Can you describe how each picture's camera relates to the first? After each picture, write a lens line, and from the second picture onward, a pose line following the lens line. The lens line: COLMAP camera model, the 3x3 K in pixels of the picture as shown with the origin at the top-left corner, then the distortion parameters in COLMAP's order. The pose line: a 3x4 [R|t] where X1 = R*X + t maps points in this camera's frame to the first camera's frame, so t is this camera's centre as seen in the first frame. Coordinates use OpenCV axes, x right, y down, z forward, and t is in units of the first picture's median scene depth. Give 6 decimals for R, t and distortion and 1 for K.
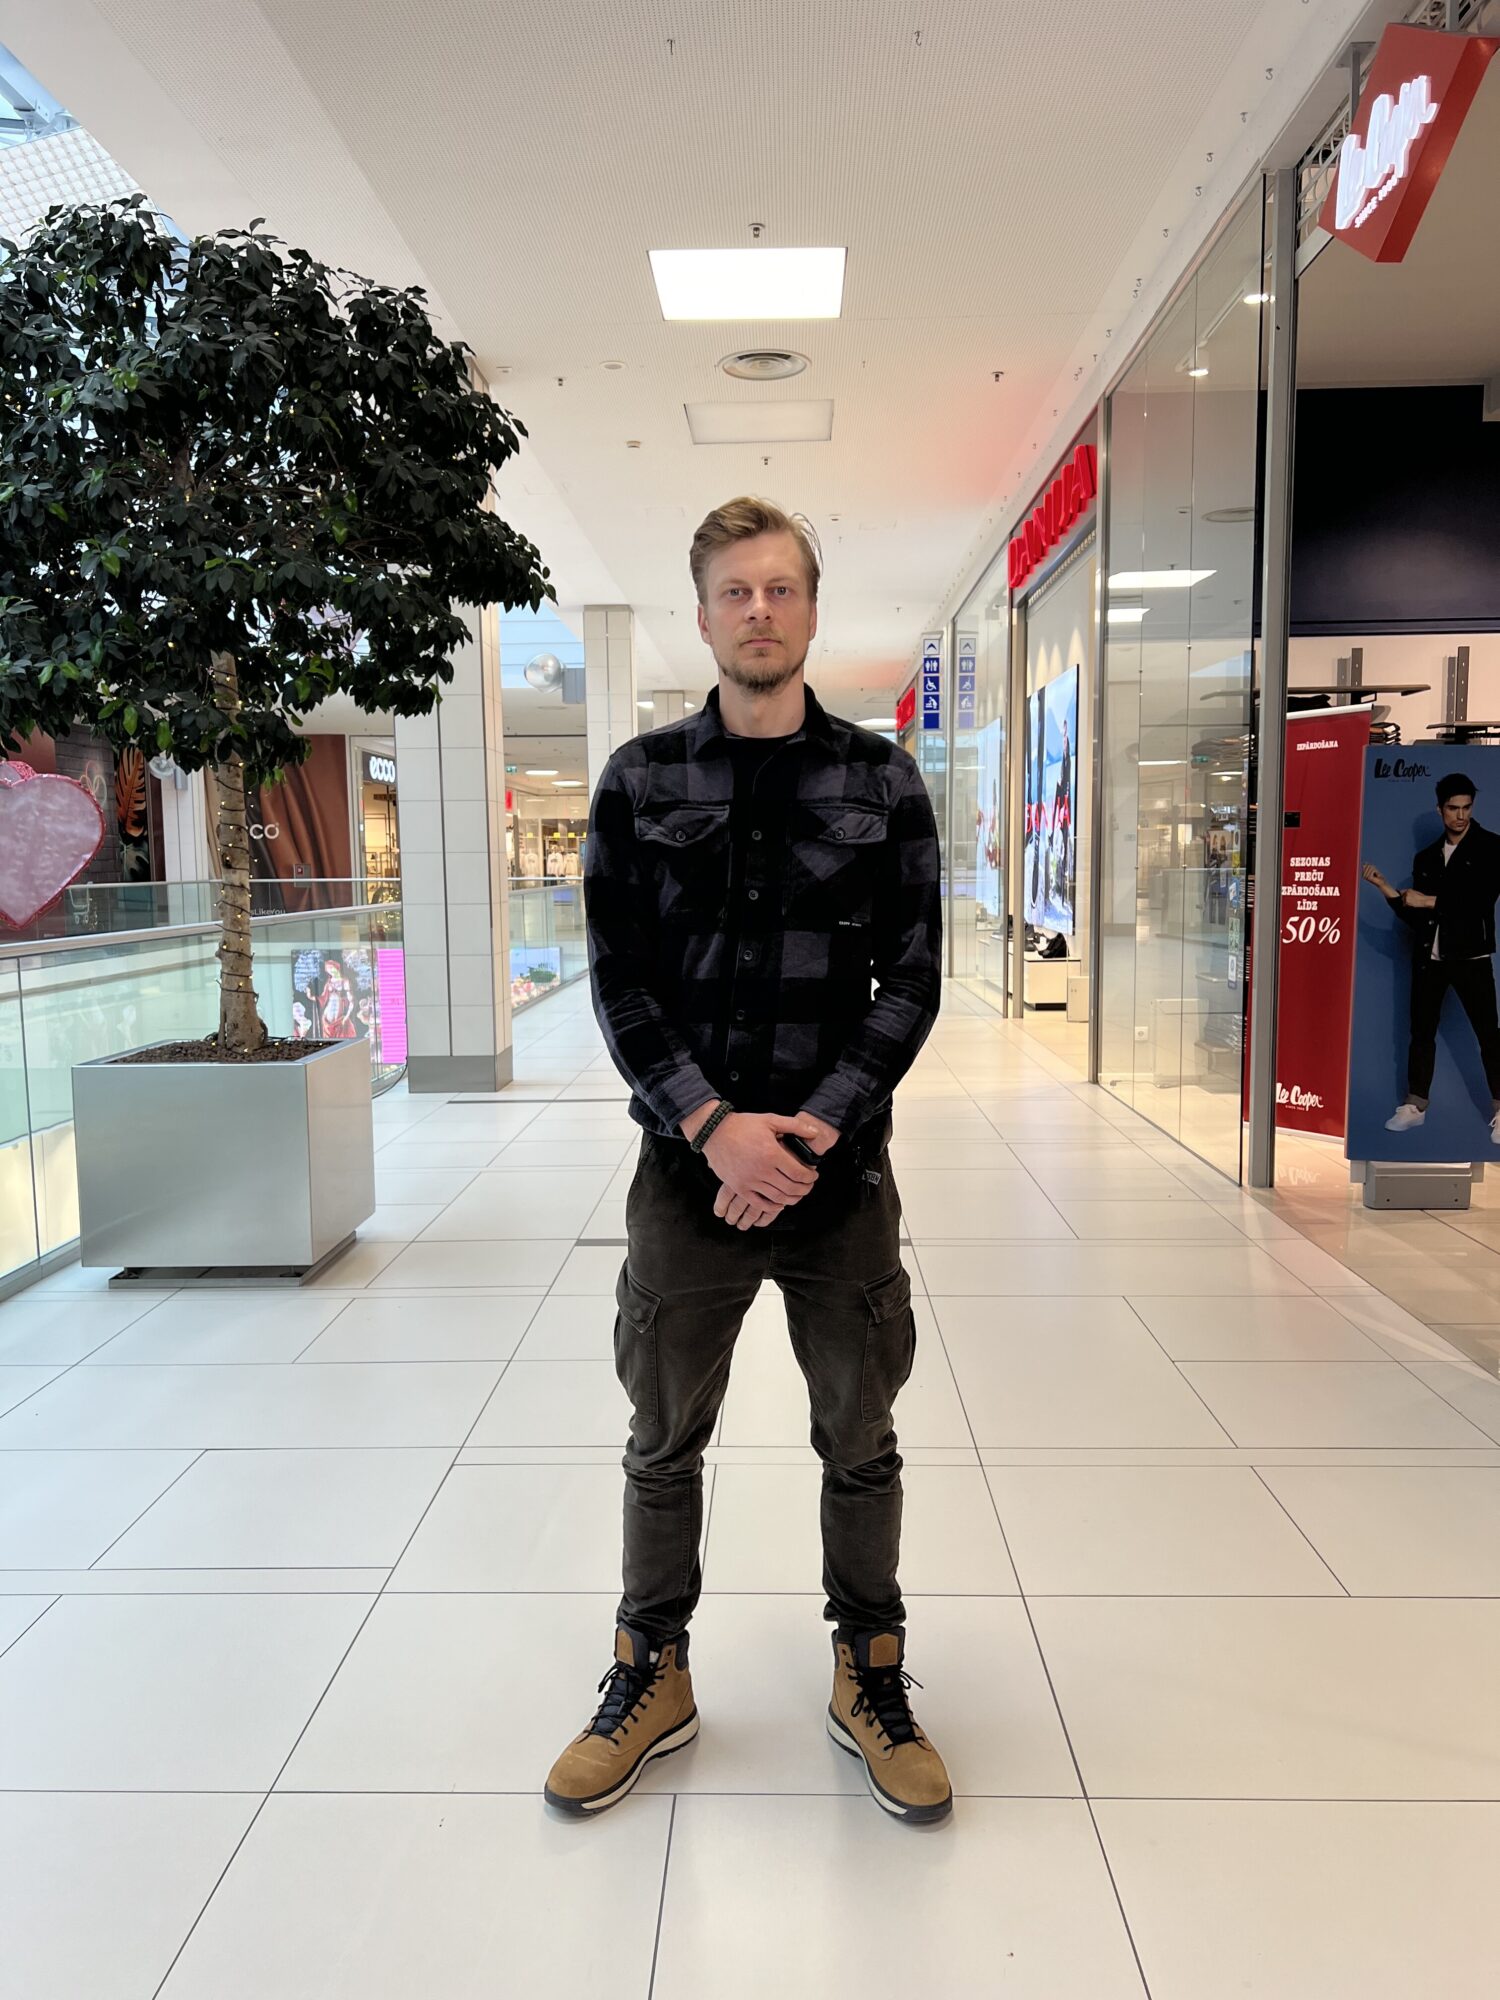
lens RADIAL K [[1477.1, 0, 747.3], [0, 1477.1, 1012.2], [0, 0, 1]] dist [0.040556, -0.058064]
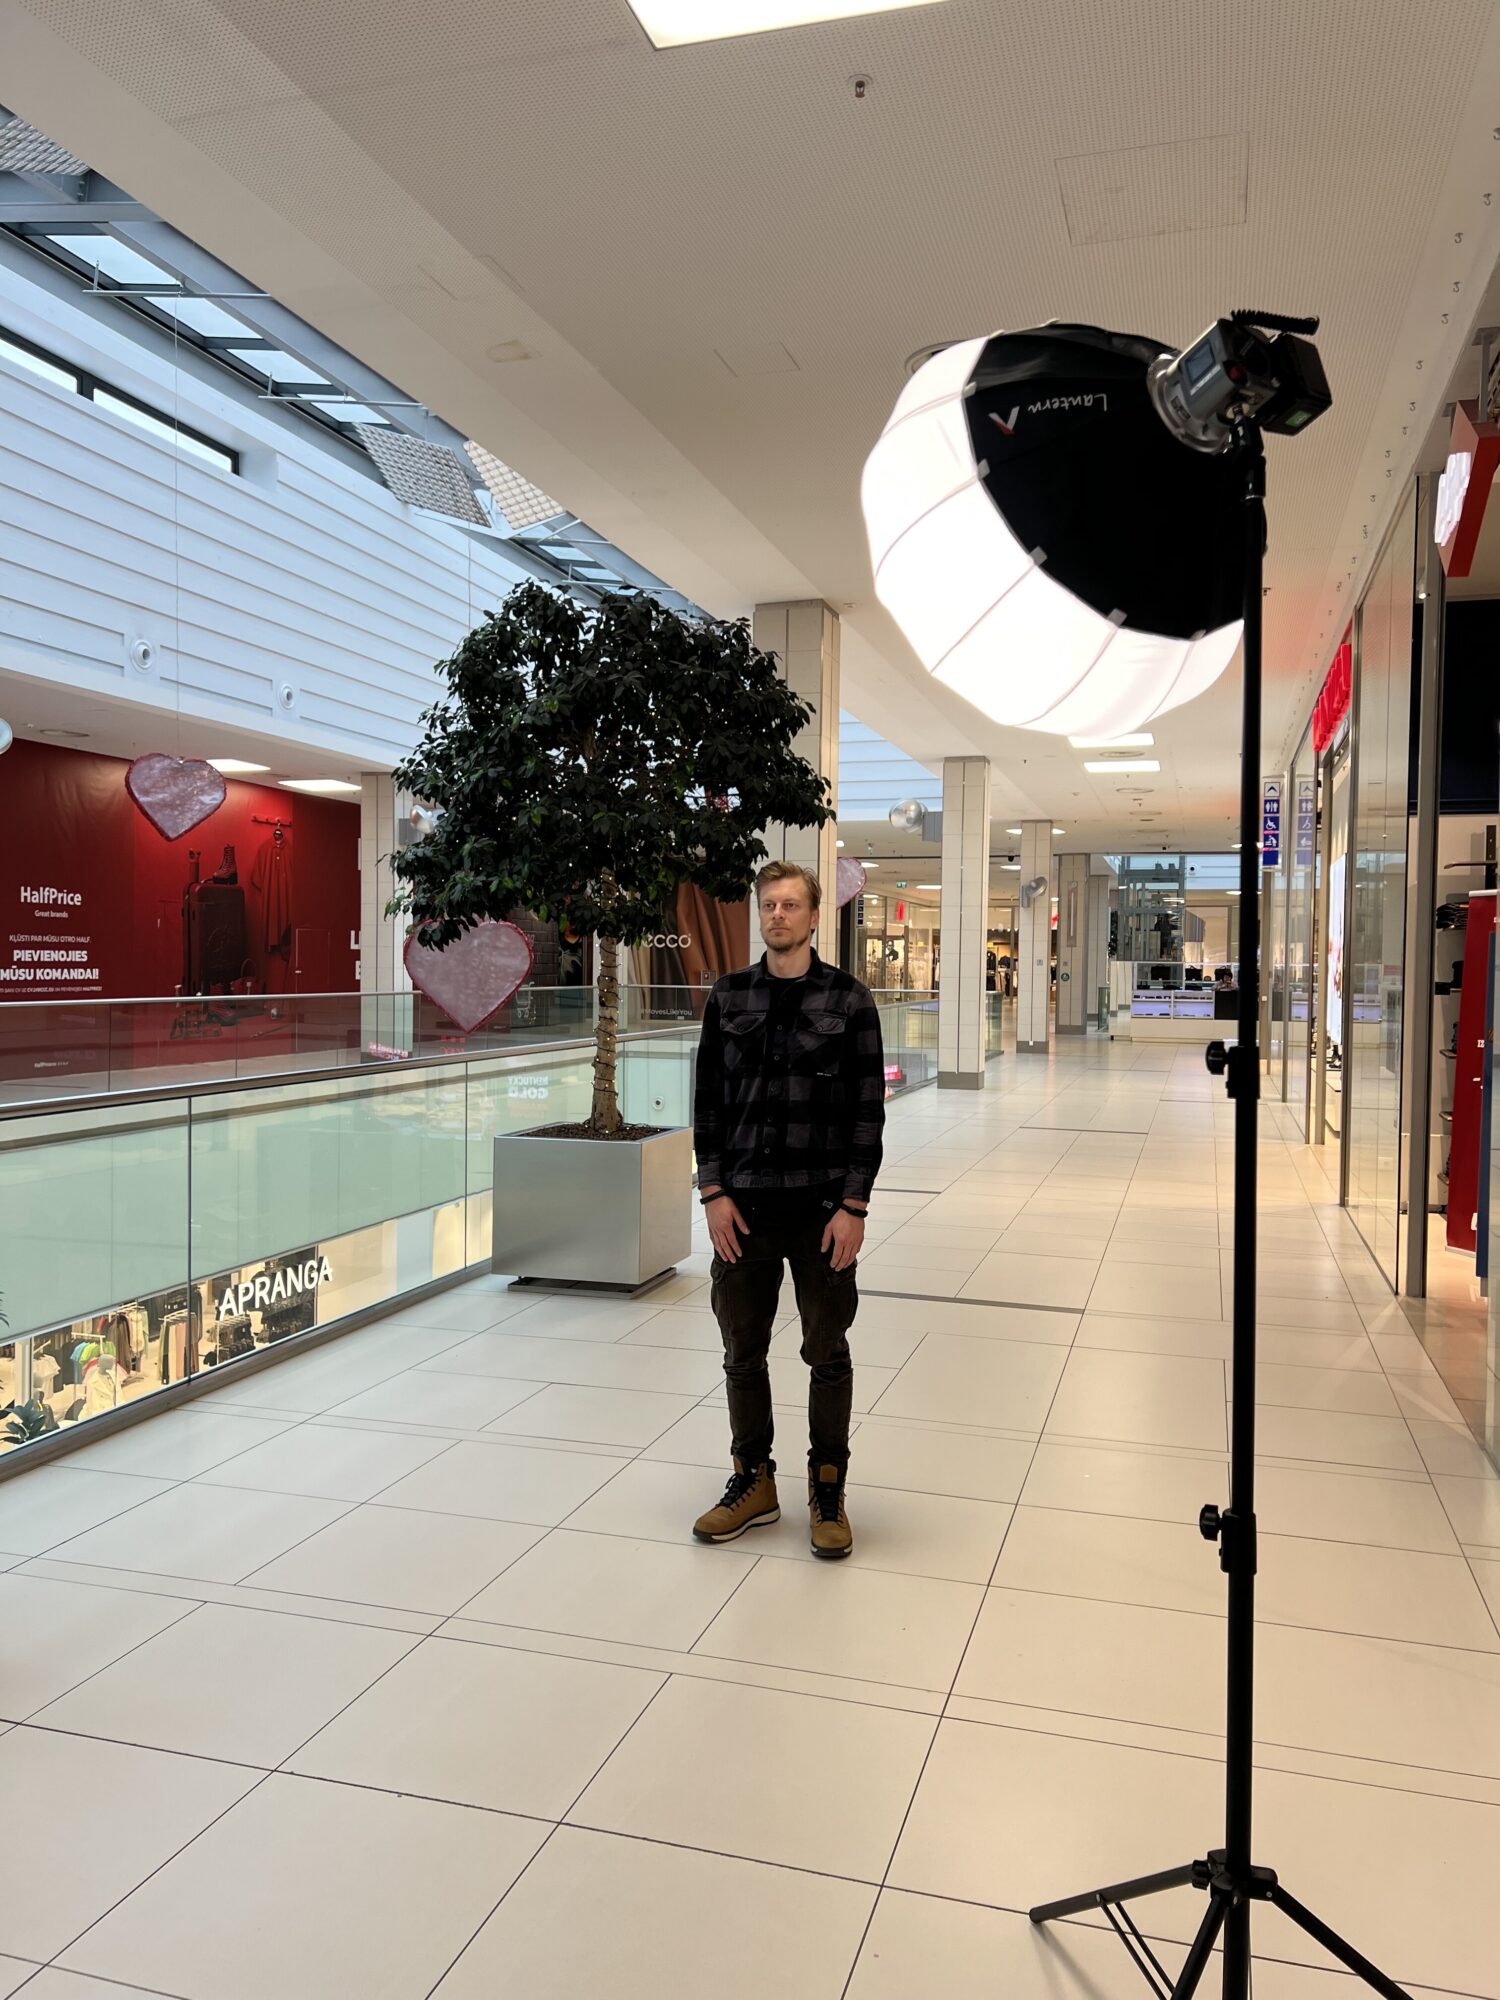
lens RADIAL K [[1477.1, 0, 764.4], [0, 1477.1, 1012.9], [0, 0, 1]] dist [0.040556, -0.058064]
pose [[0.965248, 0.033329, -0.259202, 0.158277], [-0.050901, 0.996816, -0.061376, -0.008620], [0.256331, 0.072436, 0.963871, -0.314259]]
